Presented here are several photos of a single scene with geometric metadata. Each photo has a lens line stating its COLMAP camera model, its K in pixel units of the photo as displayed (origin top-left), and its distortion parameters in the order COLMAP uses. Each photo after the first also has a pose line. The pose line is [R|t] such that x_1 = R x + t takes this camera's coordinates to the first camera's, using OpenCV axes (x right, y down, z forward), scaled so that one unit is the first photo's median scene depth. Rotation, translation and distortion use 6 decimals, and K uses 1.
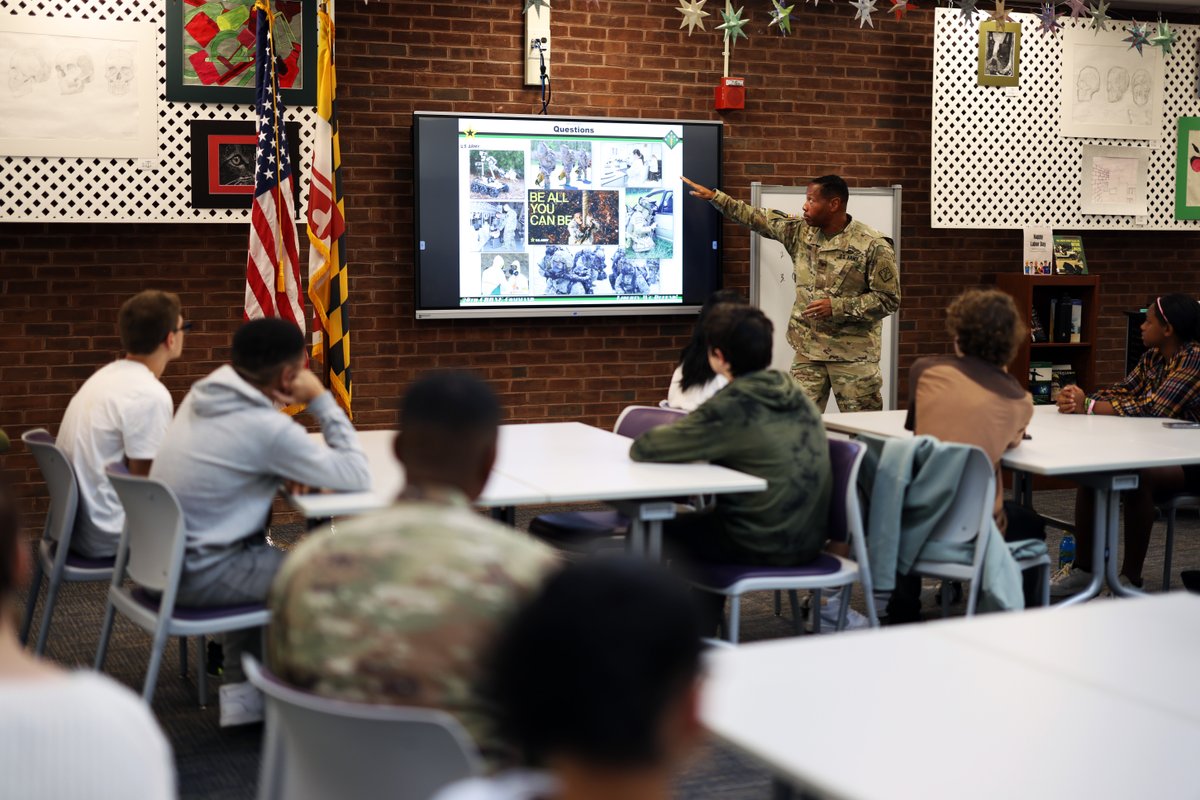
lens RADIAL K [[1663.4, 0, 600.0], [0, 1663.4, 400.0], [0, 0, 1]] dist [-0.169964, 0.488274]
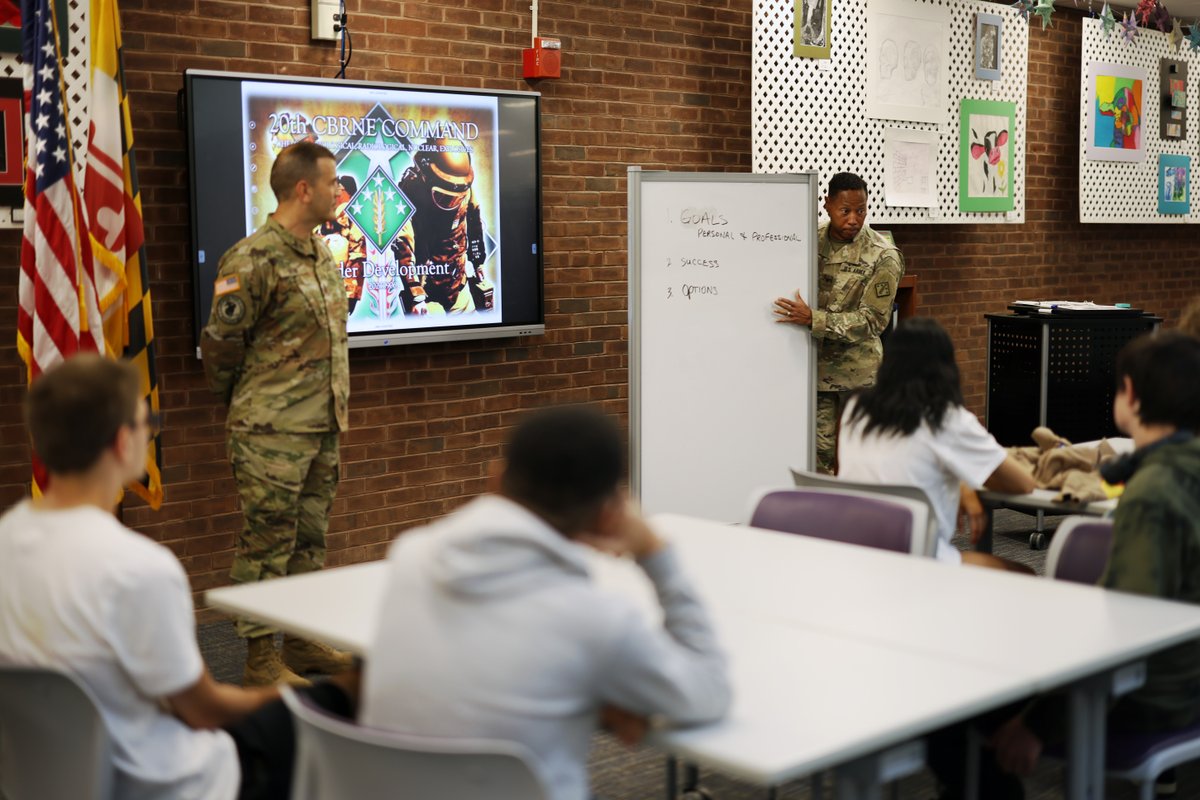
lens RADIAL K [[1663.4, 0, 600.0], [0, 1663.4, 400.0], [0, 0, 1]] dist [-0.169964, 0.488274]
pose [[0.937307, -0.043798, 0.345743, -0.173417], [0.041569, 0.999039, 0.013864, -0.029930], [-0.346018, 0.001377, 0.938227, 0.237362]]
